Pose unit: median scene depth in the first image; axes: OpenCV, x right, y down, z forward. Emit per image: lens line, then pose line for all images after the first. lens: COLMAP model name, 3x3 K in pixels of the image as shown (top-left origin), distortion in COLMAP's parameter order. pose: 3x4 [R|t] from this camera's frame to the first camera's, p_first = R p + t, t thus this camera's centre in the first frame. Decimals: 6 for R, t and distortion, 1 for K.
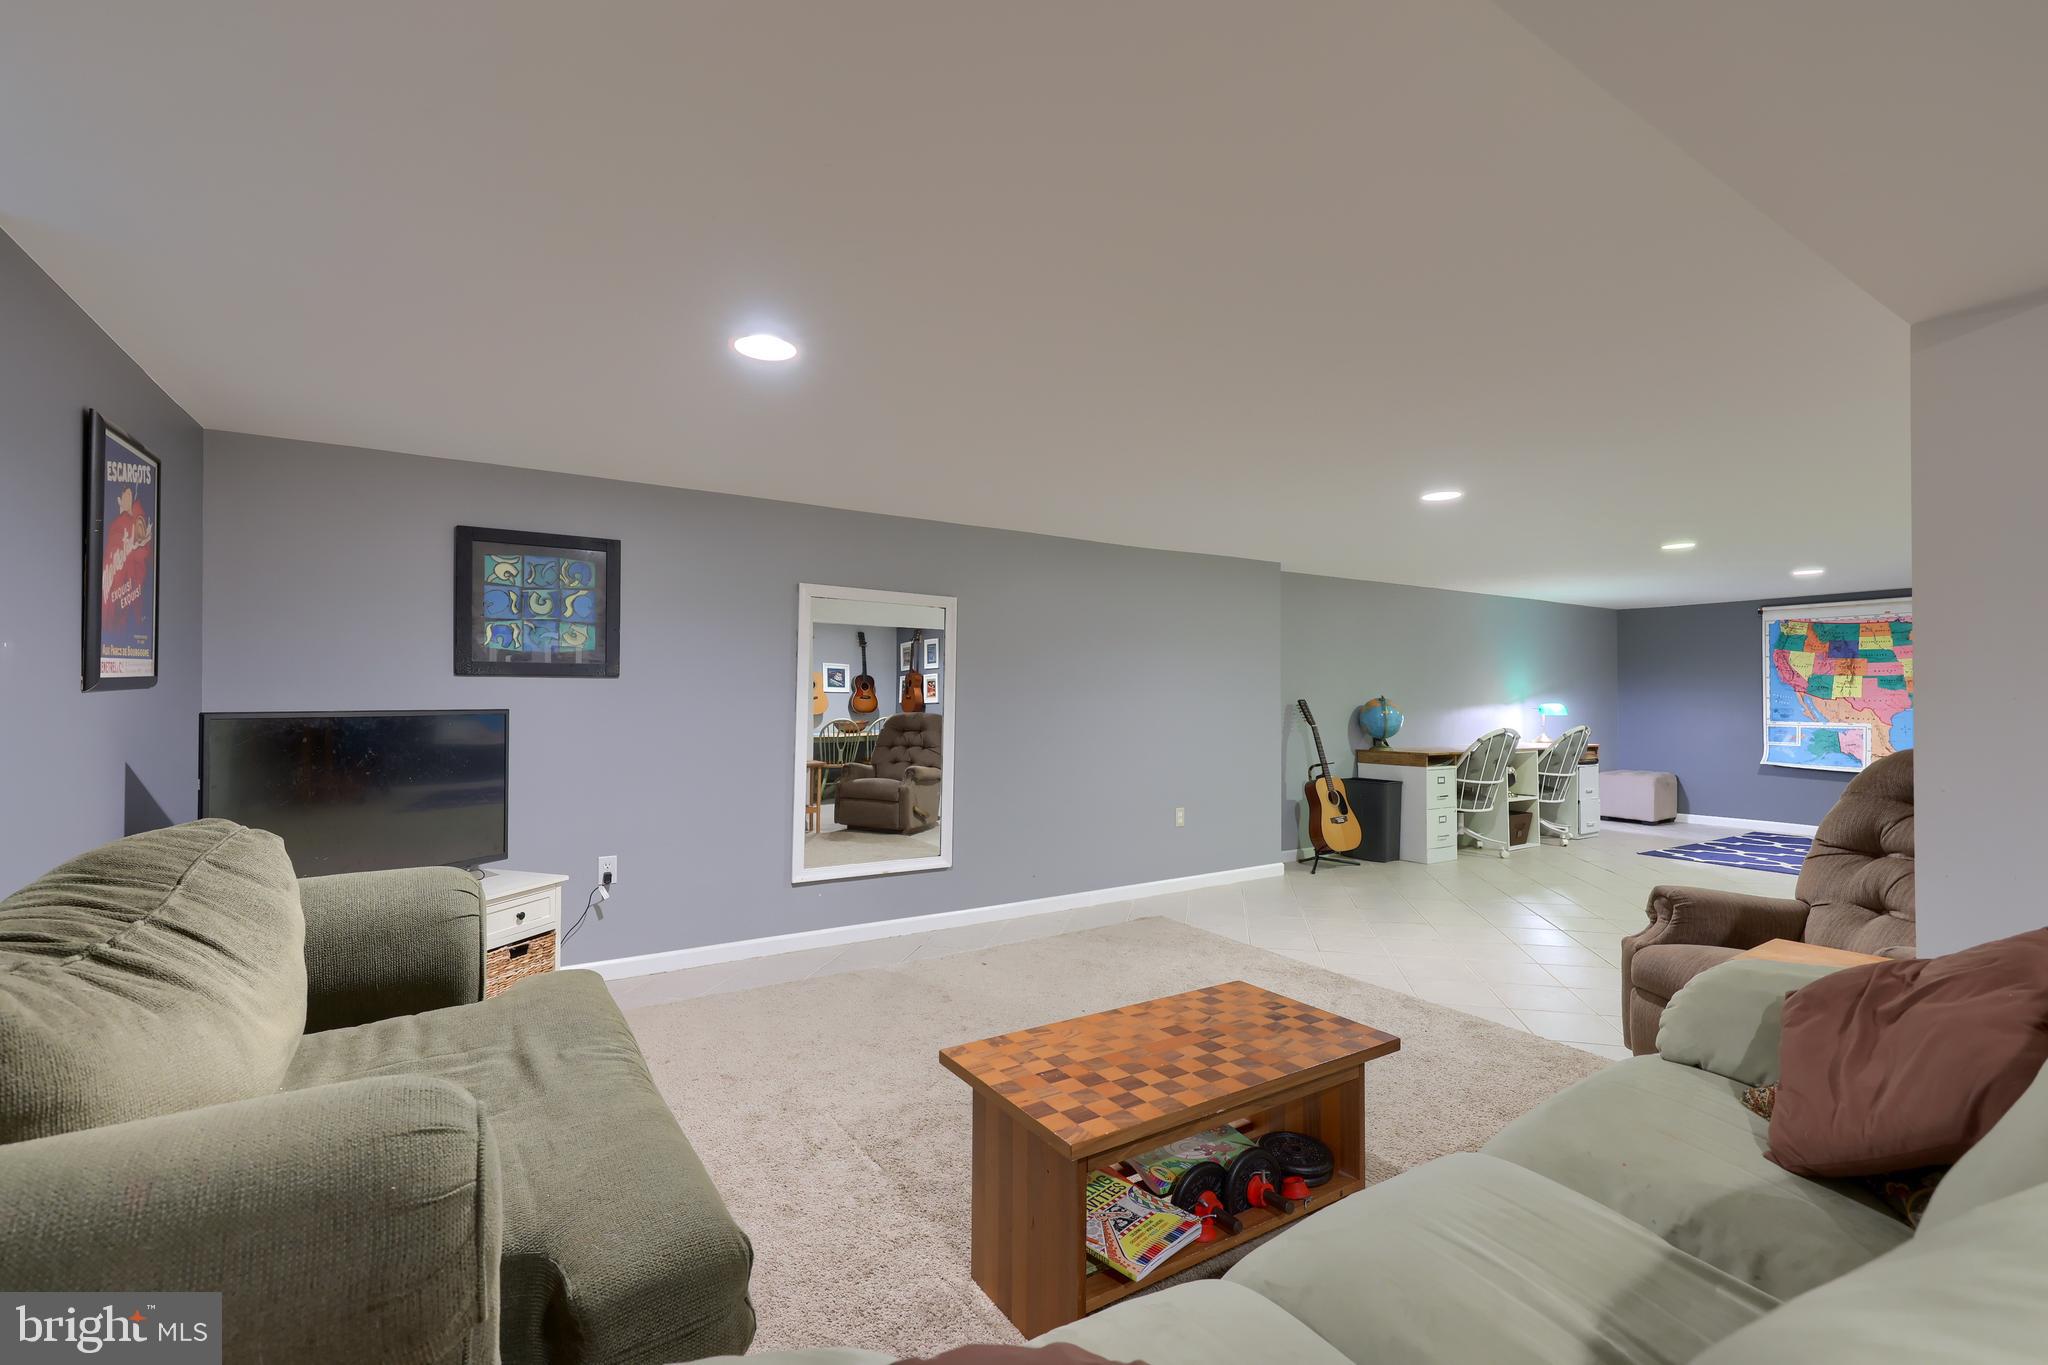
lens RADIAL K [[835.3, 0, 1010.7], [0, 835.3, 695.3], [0, 0, 1]] dist [0.000973, 0.000180]
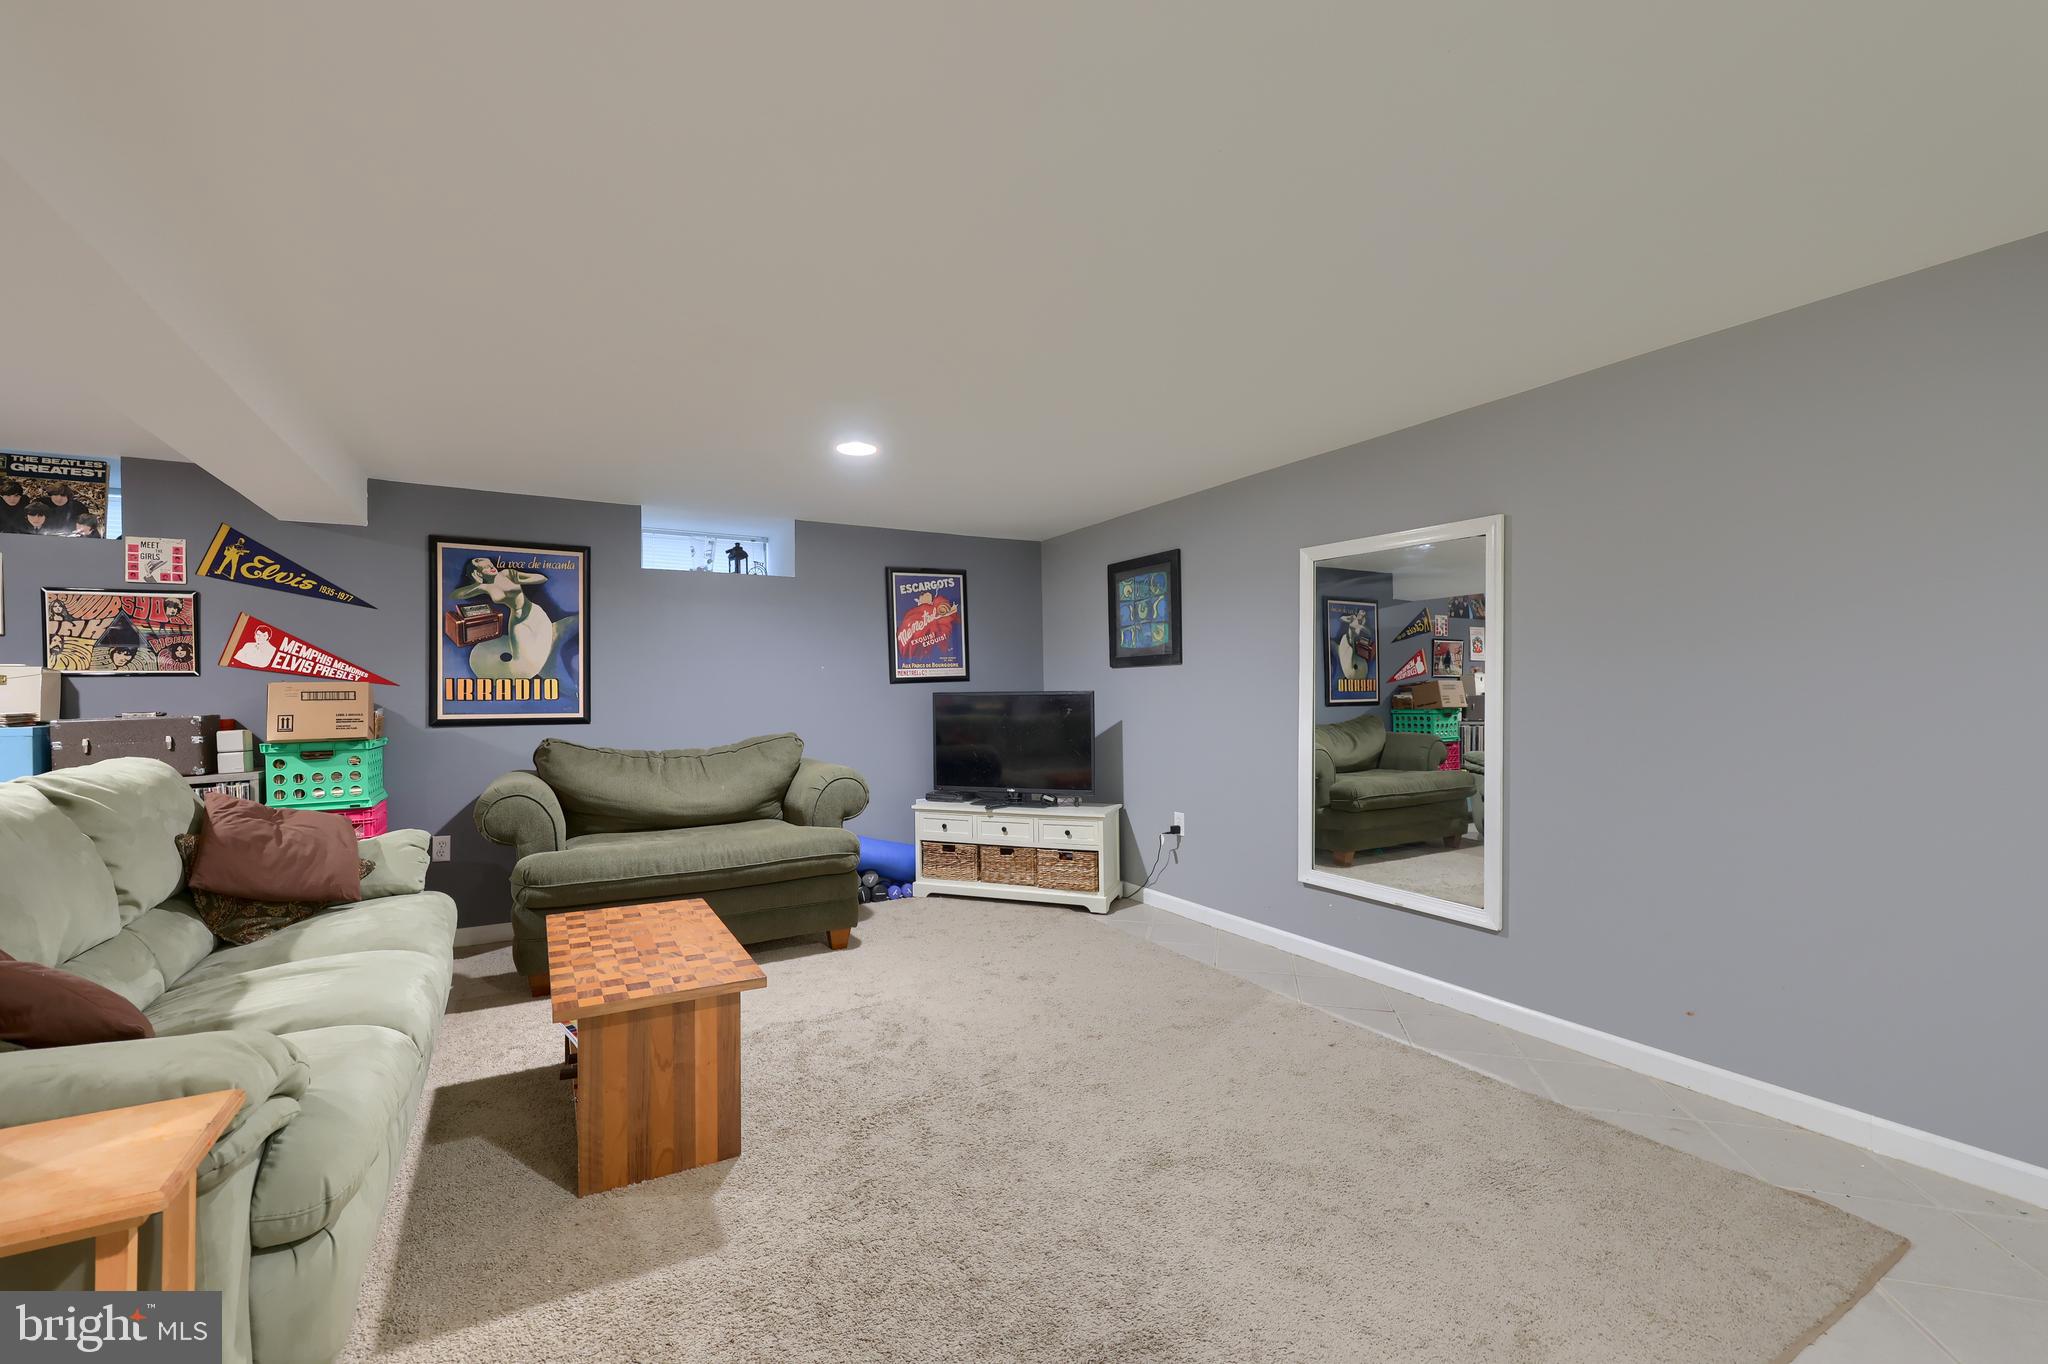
lens RADIAL K [[835.3, 0, 1012.5], [0, 835.3, 689.4], [0, 0, 1]] dist [0.000973, 0.000180]
pose [[-0.031131, -0.007074, -0.999490, 0.762306], [0.017046, 0.999826, -0.007607, 0.021033], [0.999370, -0.017274, -0.031005, 0.832933]]
